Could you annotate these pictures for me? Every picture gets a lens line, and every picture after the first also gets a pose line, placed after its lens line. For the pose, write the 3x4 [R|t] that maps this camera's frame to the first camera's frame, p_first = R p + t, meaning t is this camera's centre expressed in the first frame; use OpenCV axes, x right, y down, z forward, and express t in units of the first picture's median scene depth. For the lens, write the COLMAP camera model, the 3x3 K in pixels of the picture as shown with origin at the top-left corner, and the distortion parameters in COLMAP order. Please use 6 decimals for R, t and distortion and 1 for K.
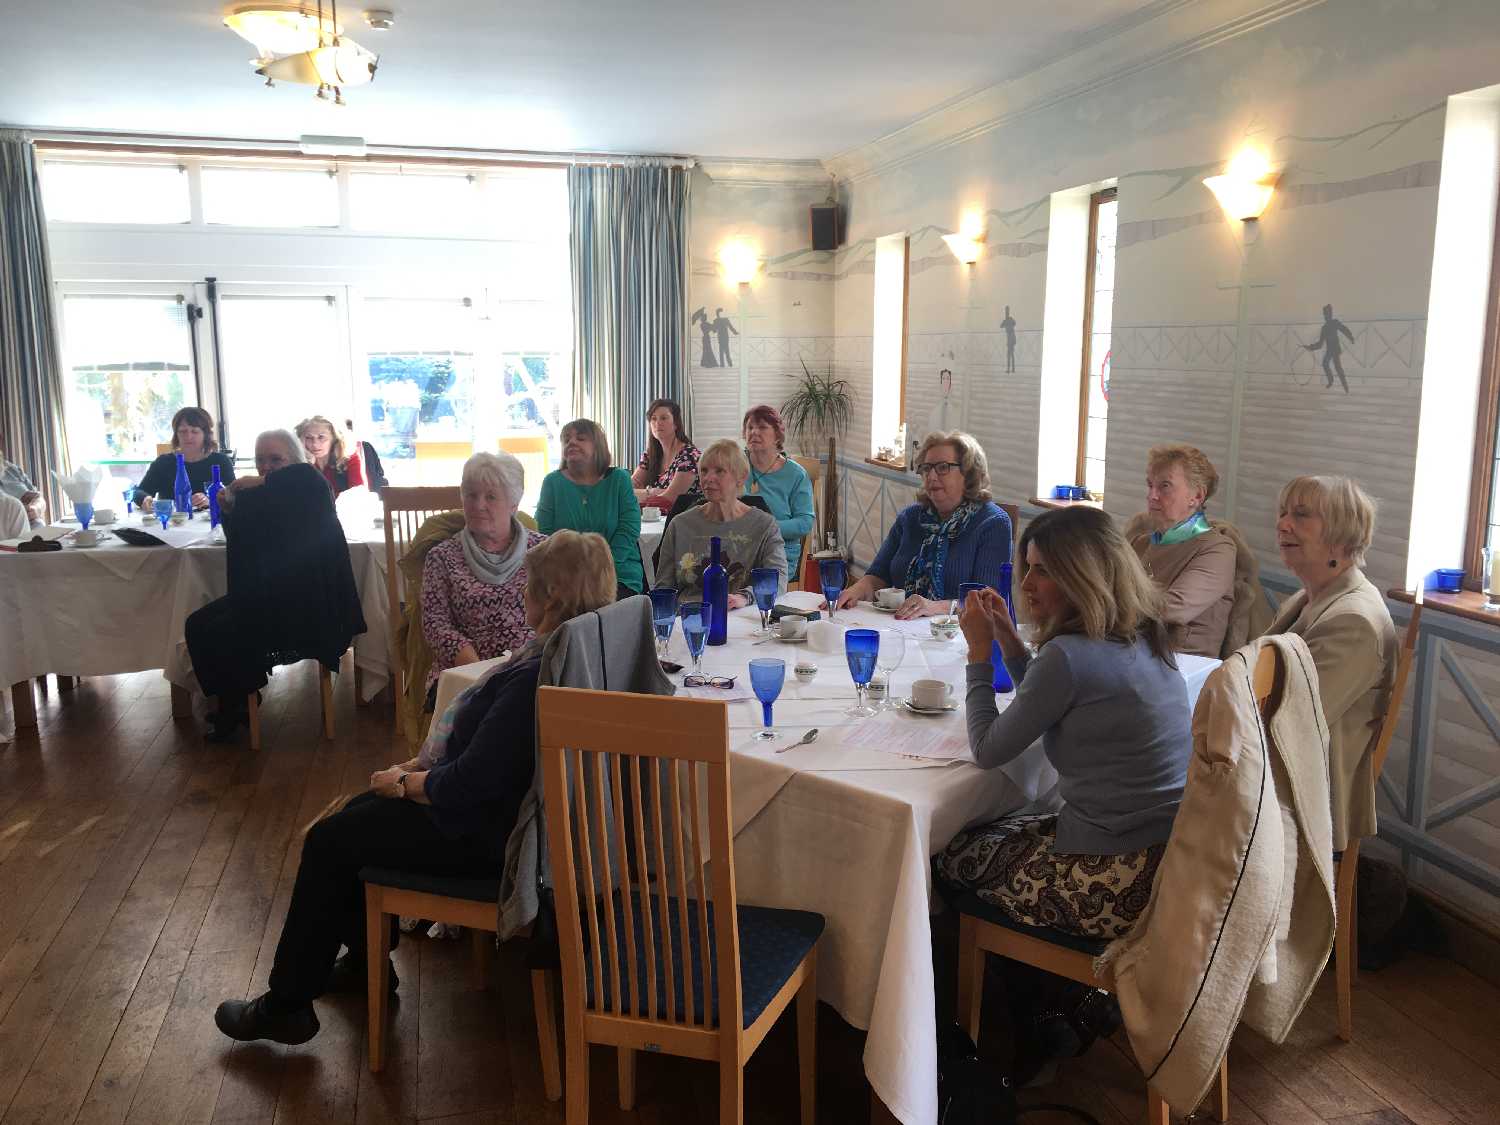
lens RADIAL K [[1289.4, 0, 750.0], [0, 1289.4, 562.5], [0, 0, 1]] dist [0.095630, -0.131455]
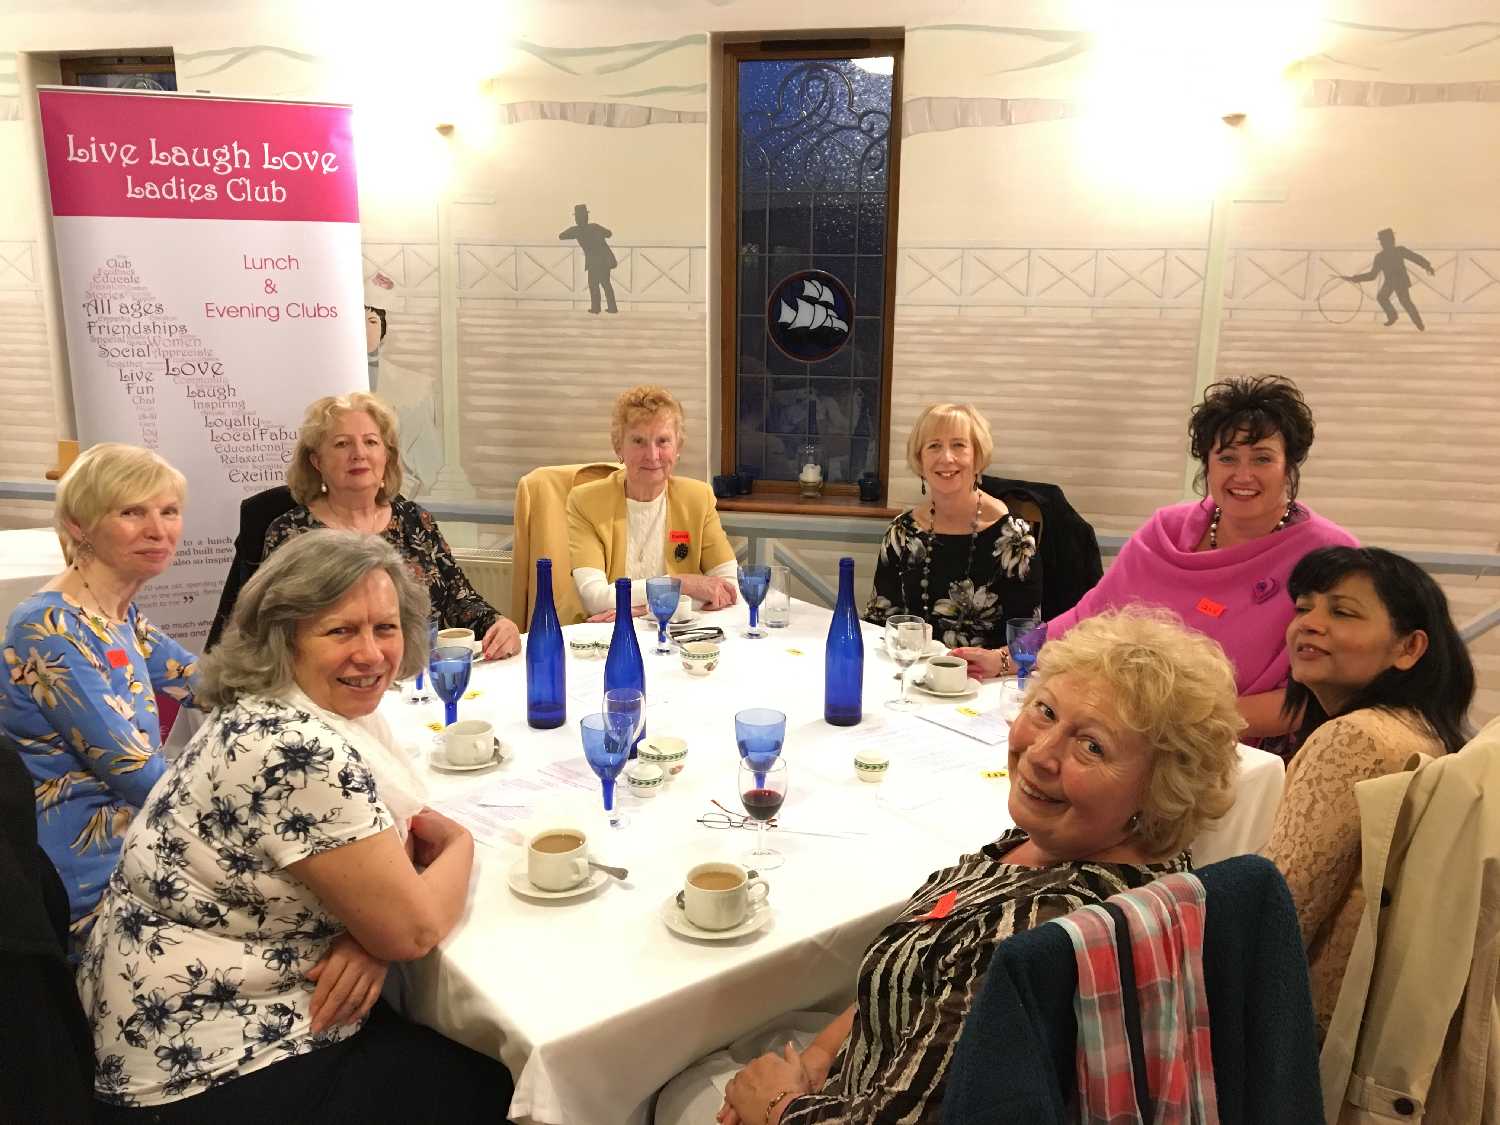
lens RADIAL K [[1289.4, 0, 750.0], [0, 1289.4, 562.5], [0, 0, 1]] dist [0.095630, -0.131455]
pose [[0.429955, -0.174843, 0.885759, -0.362895], [0.134814, 0.982503, 0.128500, -0.099365], [-0.892728, 0.064163, 0.446004, 0.670958]]
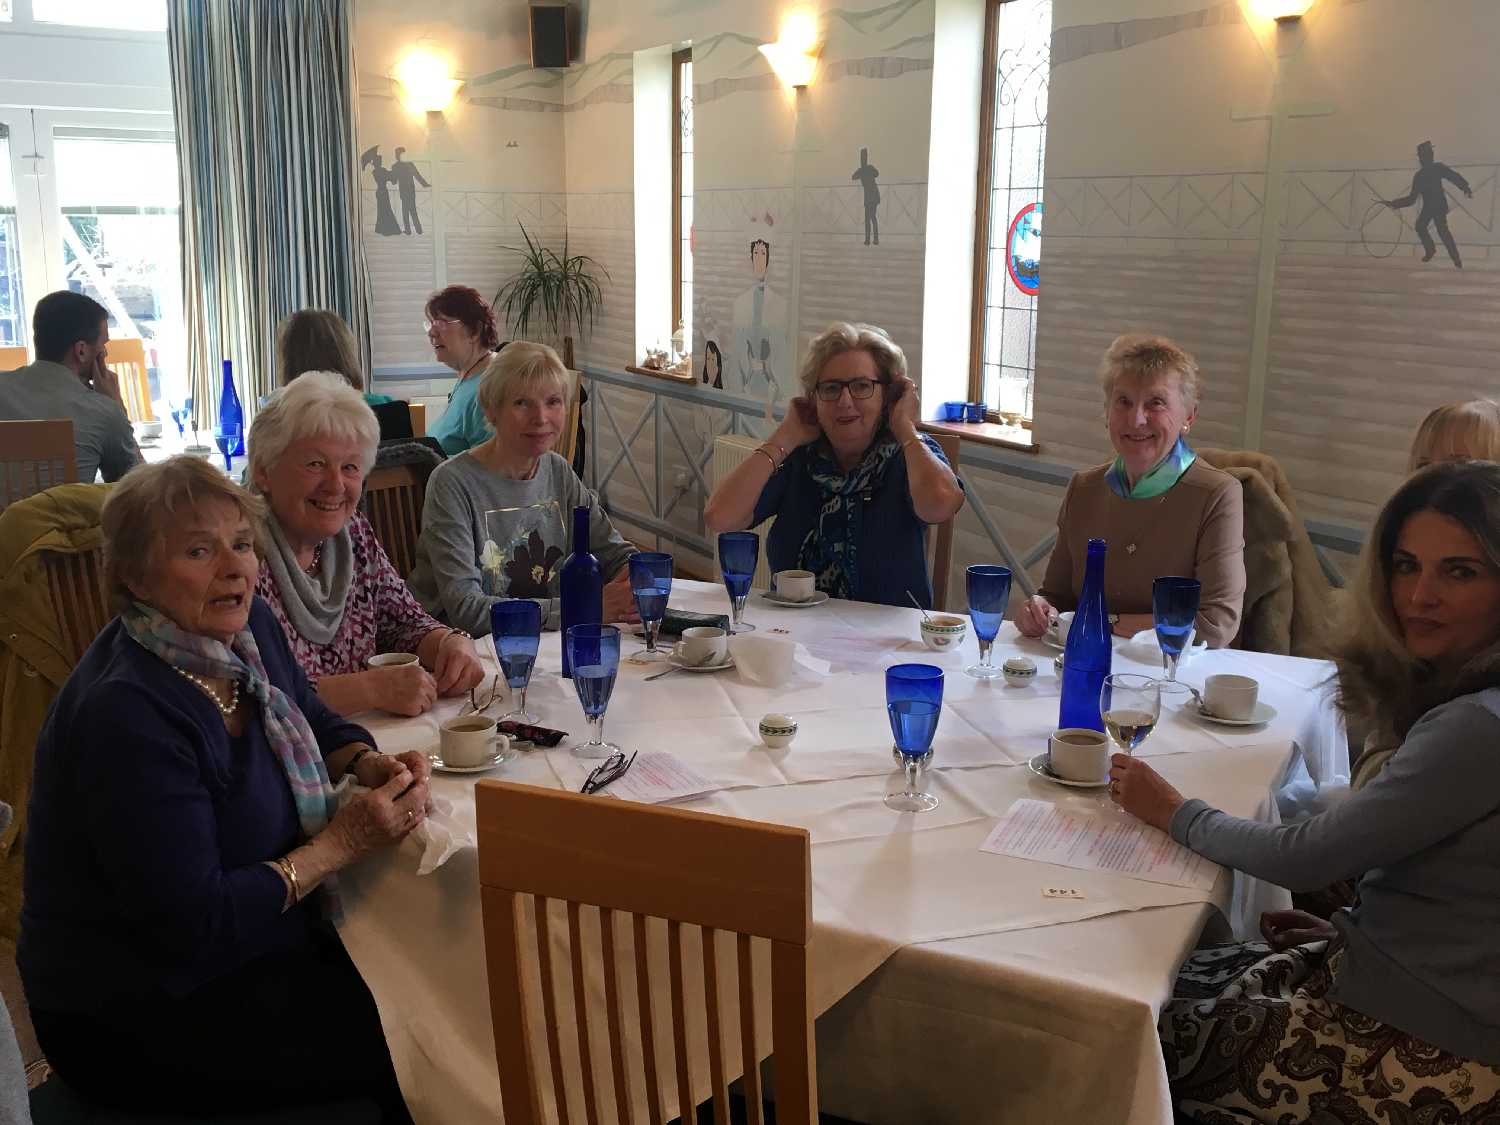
lens RADIAL K [[1605.1, 0, 750.0], [0, 1605.1, 562.5], [0, 0, 1]] dist [0.122191, -0.206582]
pose [[0.968700, -0.042029, 0.244649, -0.089116], [0.031237, 0.998367, 0.047829, -0.016781], [-0.246260, -0.038690, 0.968431, 0.155373]]
